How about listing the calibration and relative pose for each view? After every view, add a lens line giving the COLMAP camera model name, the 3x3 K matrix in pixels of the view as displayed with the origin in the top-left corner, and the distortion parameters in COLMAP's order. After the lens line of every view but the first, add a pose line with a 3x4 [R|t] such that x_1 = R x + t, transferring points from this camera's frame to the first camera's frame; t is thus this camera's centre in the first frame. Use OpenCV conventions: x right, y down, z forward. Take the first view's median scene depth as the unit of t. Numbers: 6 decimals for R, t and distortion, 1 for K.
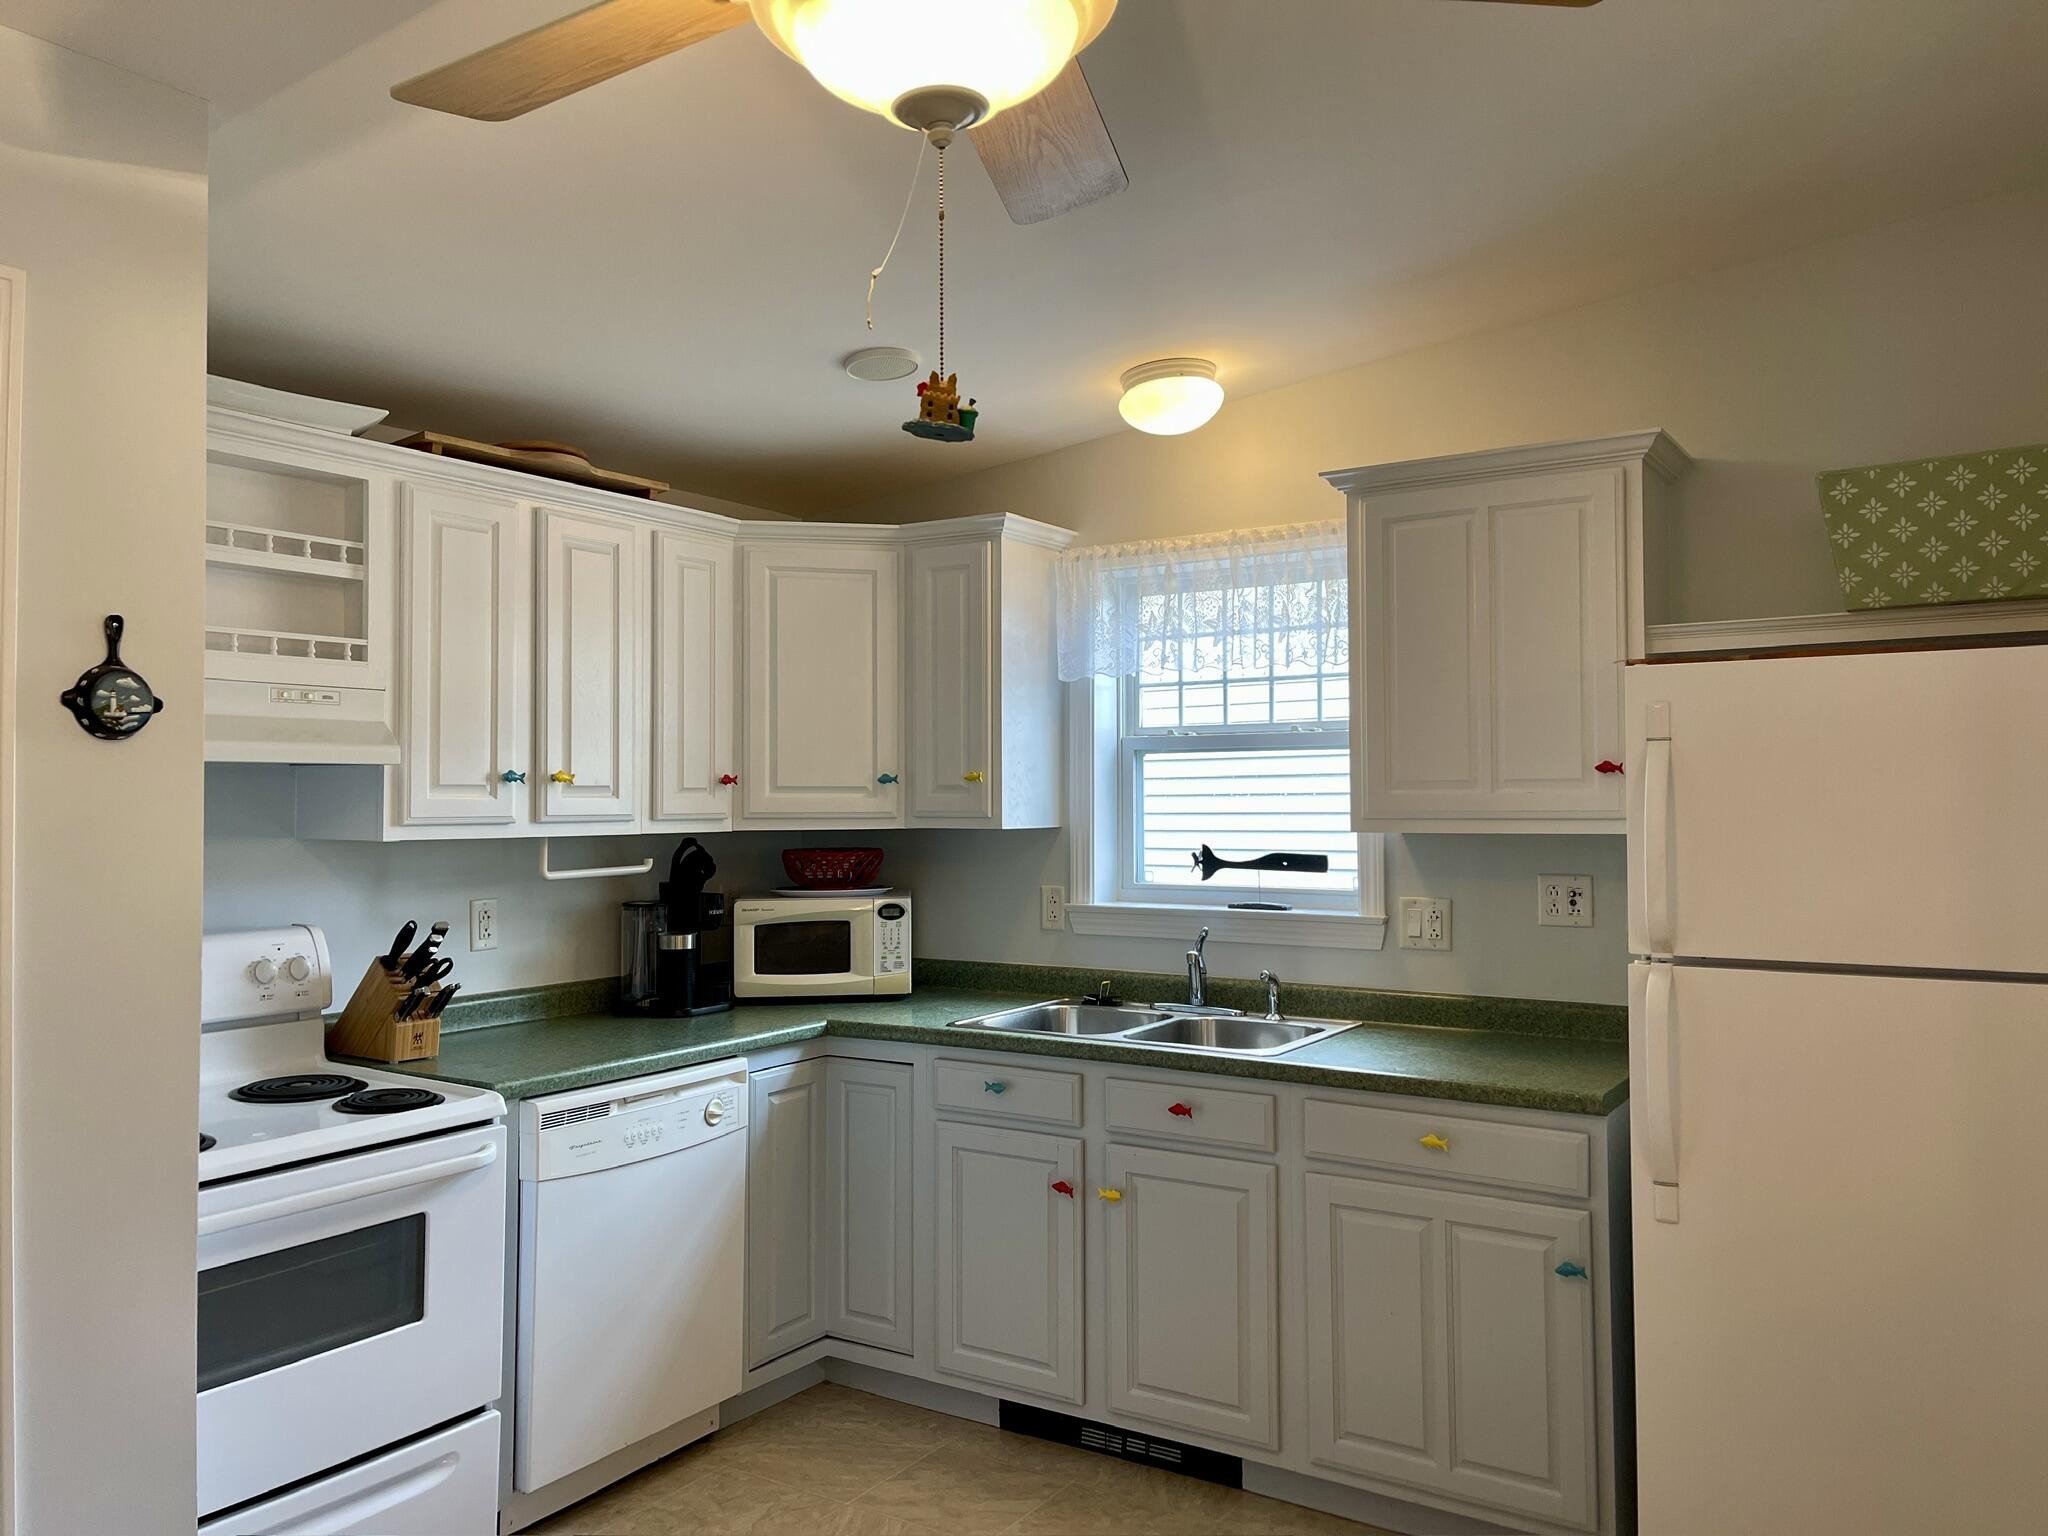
lens RADIAL K [[1491.6, 0, 1024.0], [0, 1491.6, 768.0], [0, 0, 1]] dist [0.044591, -0.090881]
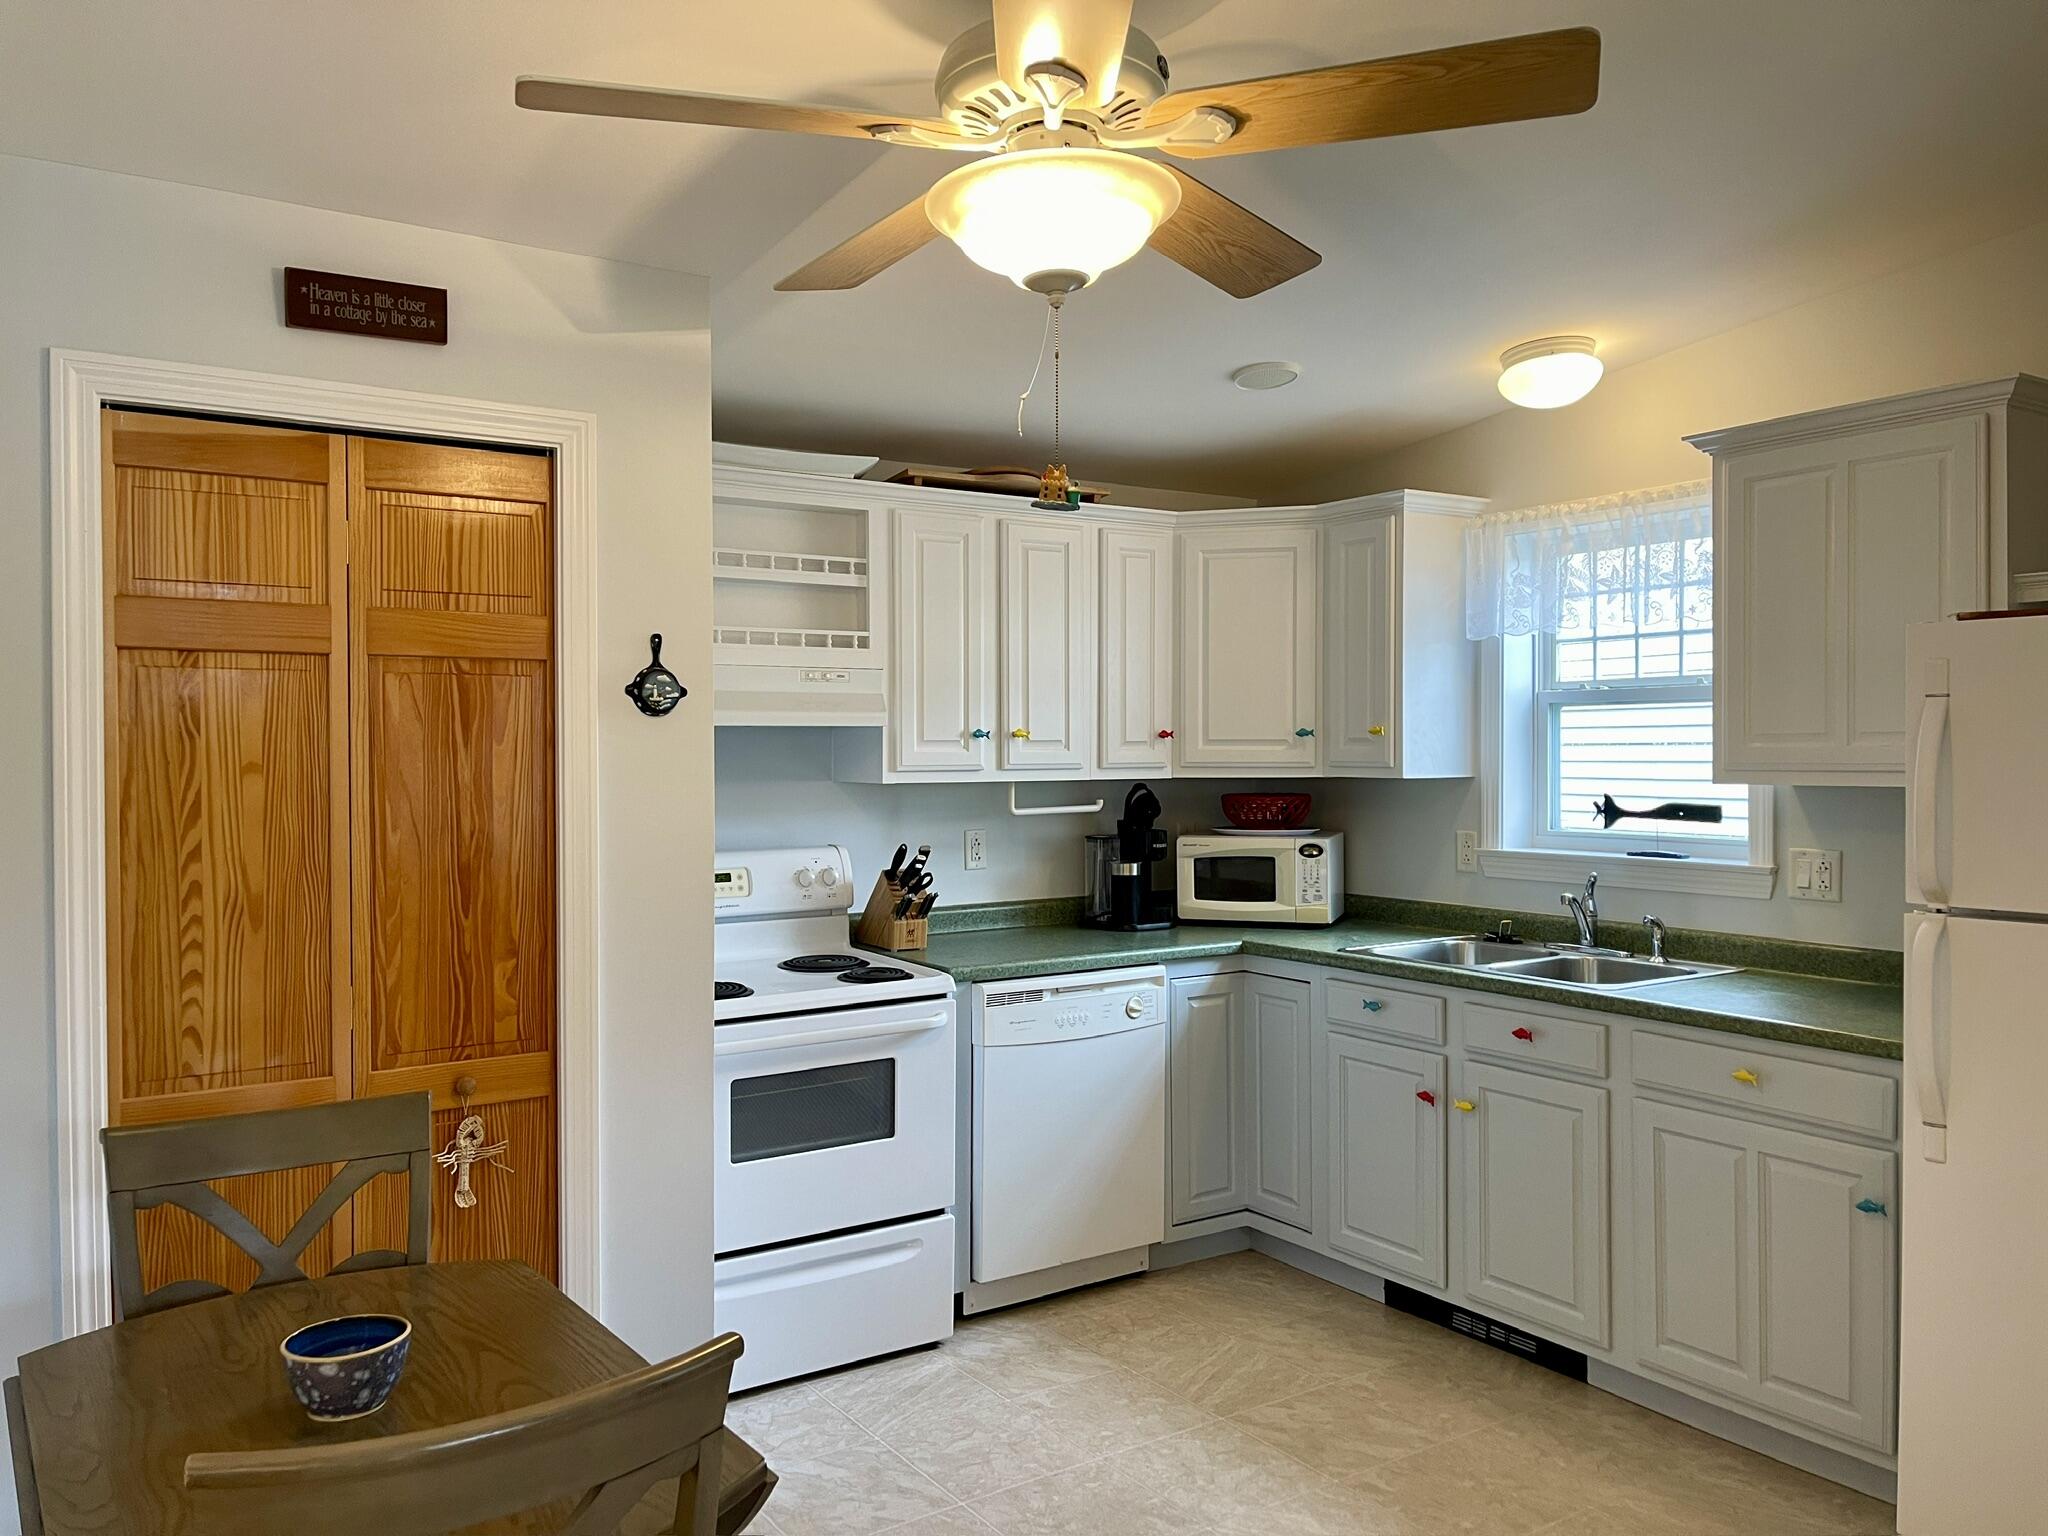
lens RADIAL K [[1491.6, 0, 1024.0], [0, 1491.6, 768.0], [0, 0, 1]] dist [0.044591, -0.090881]
pose [[0.914515, 0.004658, -0.404525, 0.201969], [0.009899, 0.999377, 0.033886, -0.007639], [0.404431, -0.034993, 0.913899, -0.142421]]
